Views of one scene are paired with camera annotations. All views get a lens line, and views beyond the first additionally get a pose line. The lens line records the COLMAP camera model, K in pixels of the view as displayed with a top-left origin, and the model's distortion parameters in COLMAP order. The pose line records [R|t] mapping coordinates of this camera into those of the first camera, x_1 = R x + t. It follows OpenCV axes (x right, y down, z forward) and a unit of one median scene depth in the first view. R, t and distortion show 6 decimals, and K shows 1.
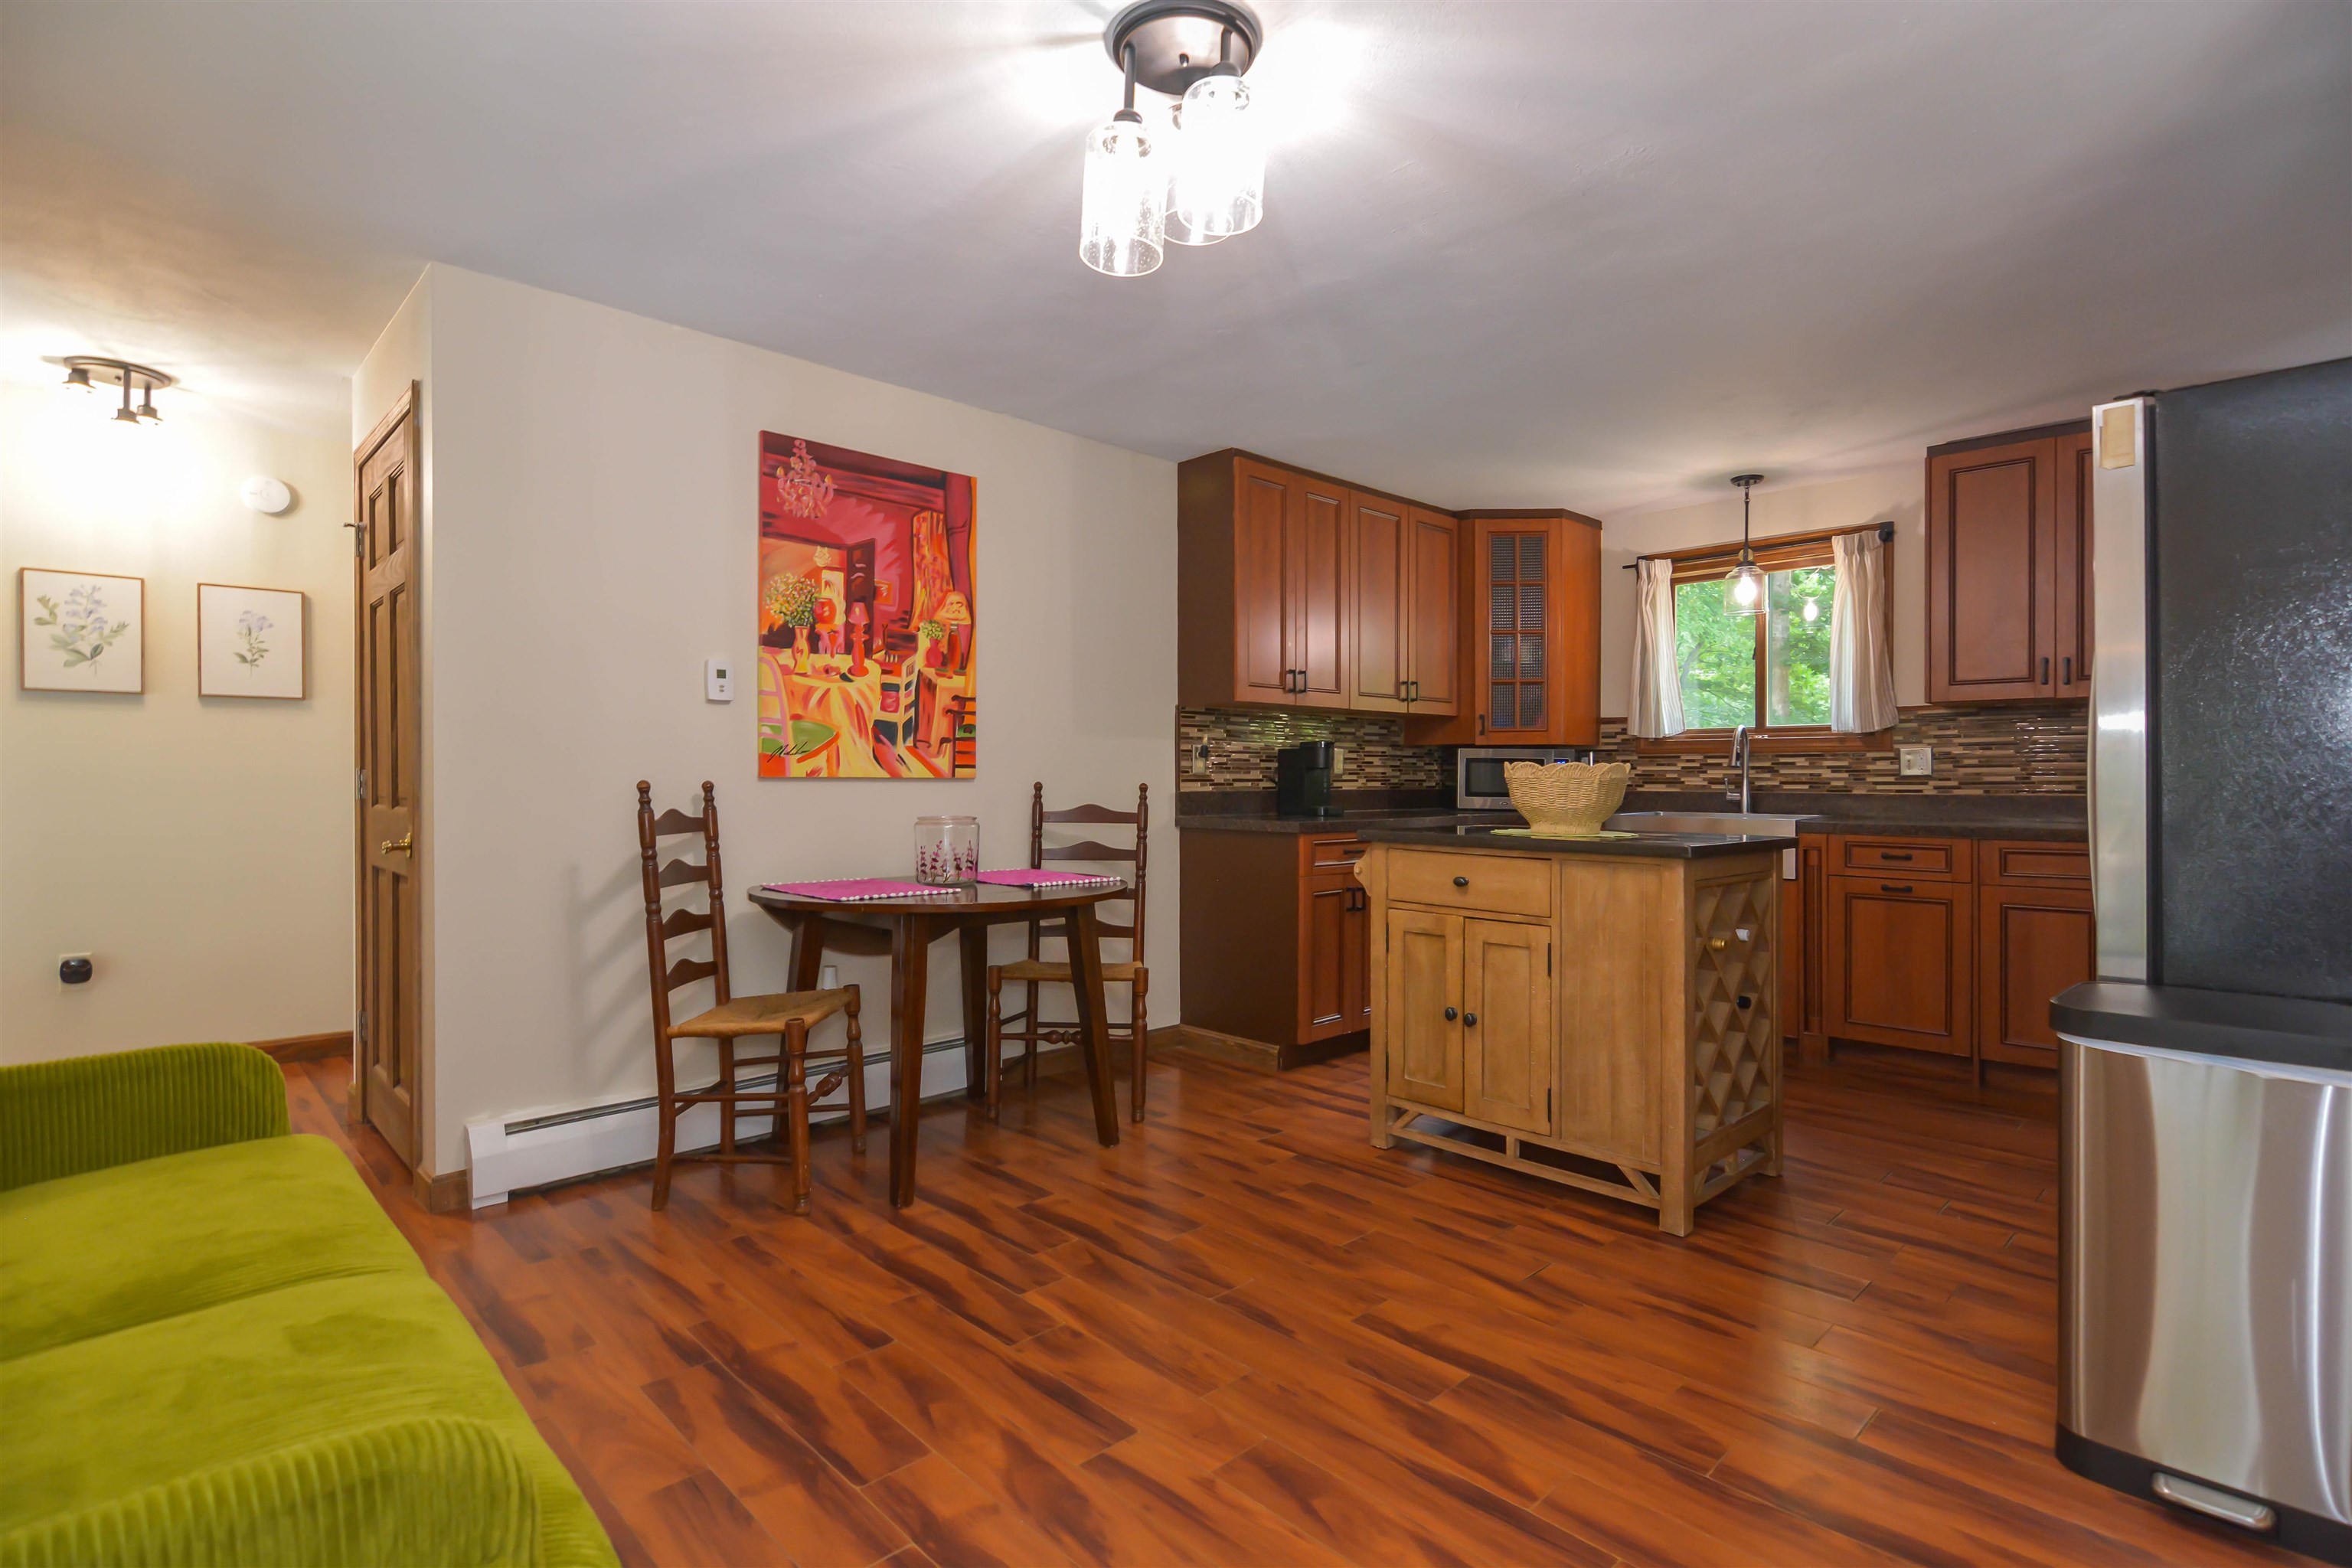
lens RADIAL K [[1120.1, 0, 1195.9], [0, 1120.1, 787.8], [0, 0, 1]] dist [0.010558, -0.010711]
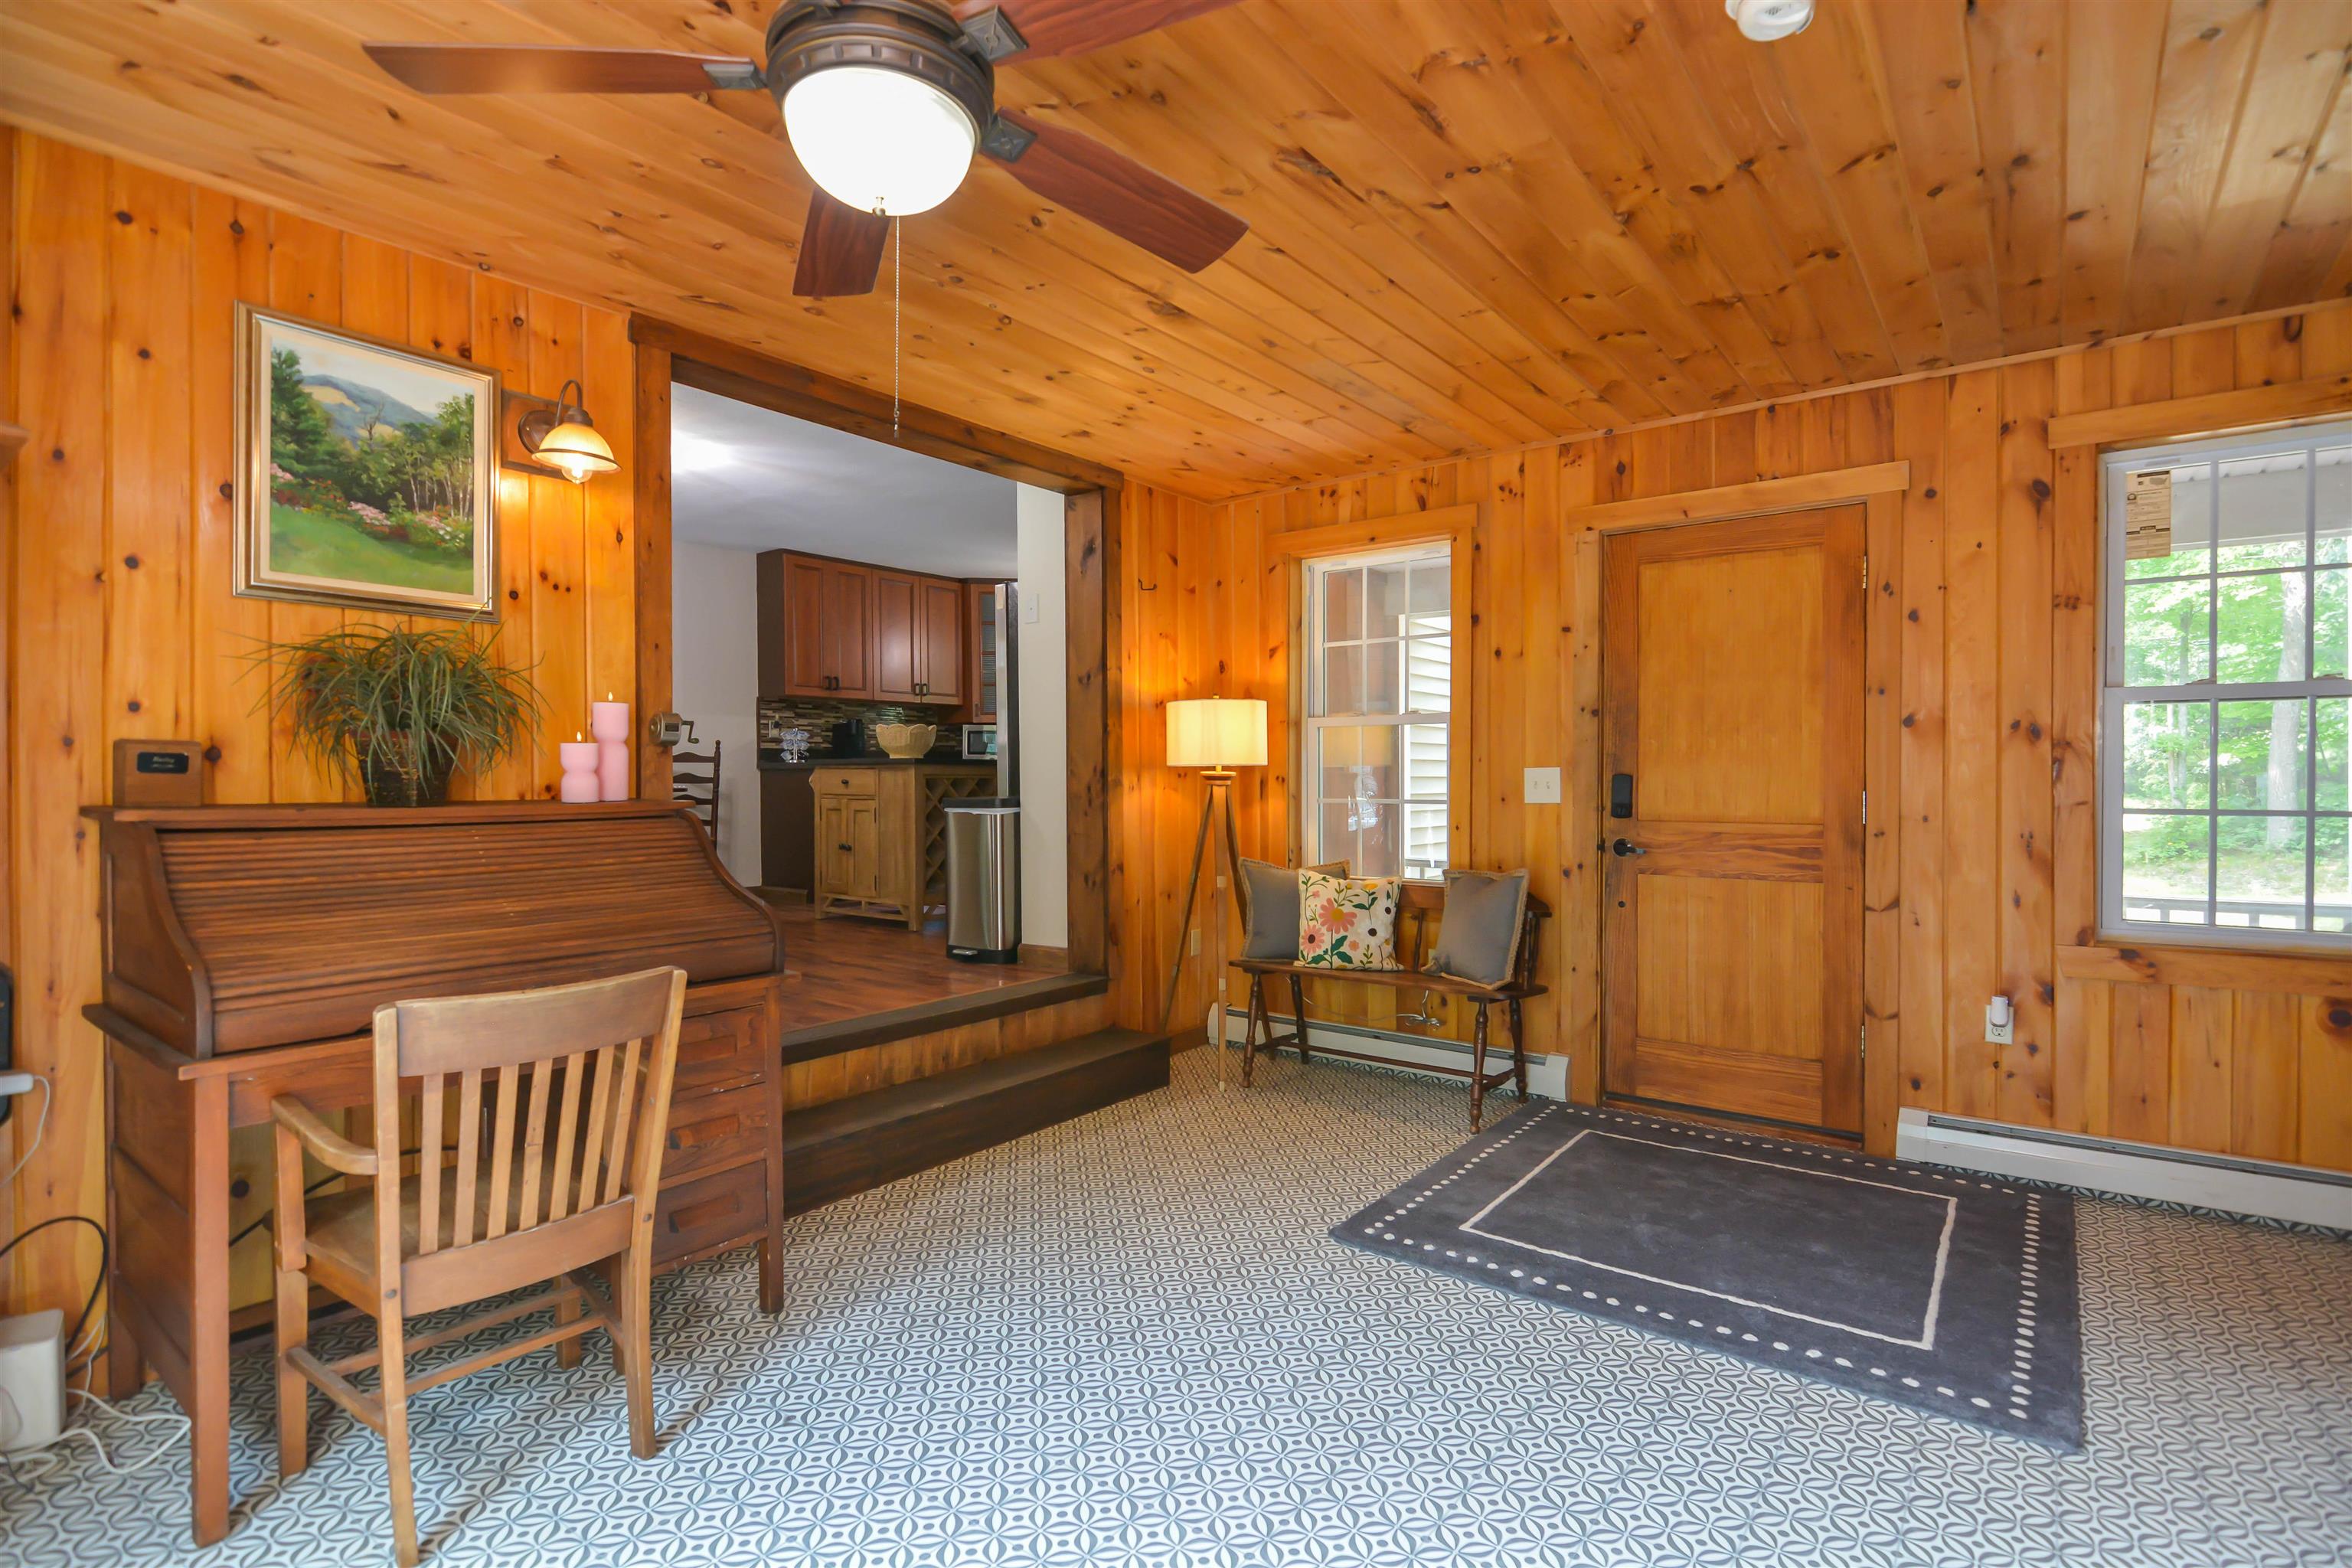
lens RADIAL K [[1120.1, 0, 1195.9], [0, 1120.1, 787.8], [0, 0, 1]] dist [0.010558, -0.010711]
pose [[0.988441, -0.006286, 0.151477, 0.479859], [0.006117, 0.999980, 0.001585, 0.081748], [-0.151484, -0.000640, 0.988460, -0.971474]]
